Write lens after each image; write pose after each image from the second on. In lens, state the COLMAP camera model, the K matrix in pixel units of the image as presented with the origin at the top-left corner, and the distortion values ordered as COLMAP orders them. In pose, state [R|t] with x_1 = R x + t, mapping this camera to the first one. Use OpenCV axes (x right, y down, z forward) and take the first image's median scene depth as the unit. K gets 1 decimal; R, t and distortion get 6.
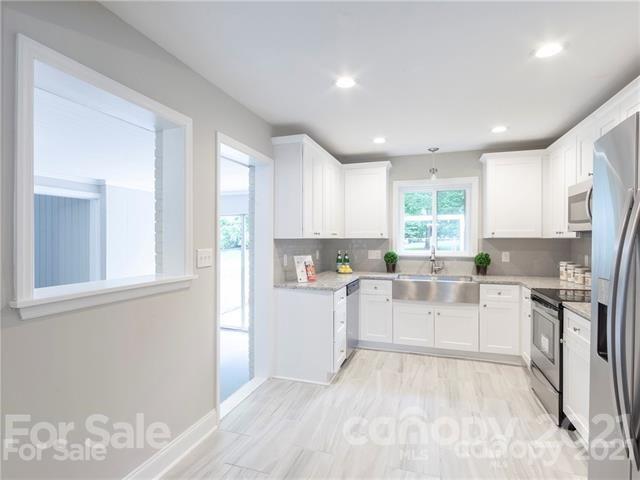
lens RADIAL K [[306.5, 0, 318.5], [0, 306.5, 238.6], [0, 0, 1]] dist [-0.001640, 0.001408]
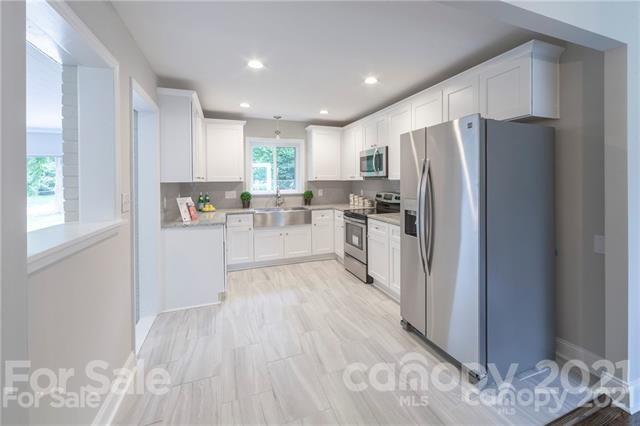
lens RADIAL K [[261.0, 0, 301.7], [0, 261.0, 180.5], [0, 0, 1]] dist [-0.003270, -0.000041]
pose [[0.804684, -0.006558, 0.593666, -0.288409], [0.009337, 0.999955, -0.001610, -0.000723], [-0.593629, 0.006839, 0.804710, -0.019689]]
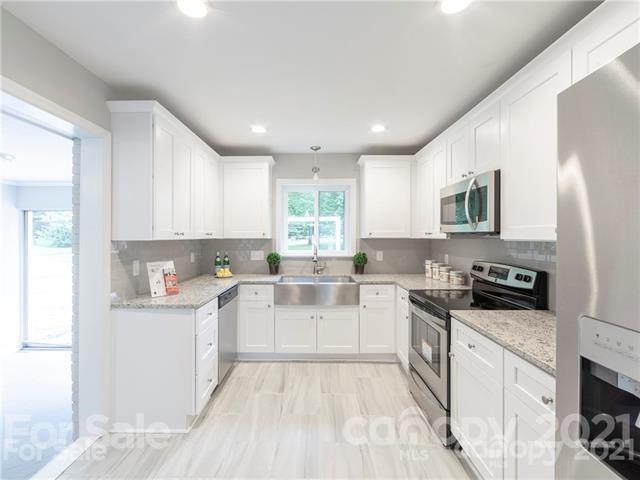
lens RADIAL K [[259.3, 0, 309.4], [0, 259.3, 236.6], [0, 0, 1]] dist [0.000278, -0.000467]
pose [[0.943242, -0.001857, 0.332101, 0.094491], [0.001746, 0.999998, 0.000635, -0.008864], [-0.332101, -0.000019, 0.943244, 0.263406]]
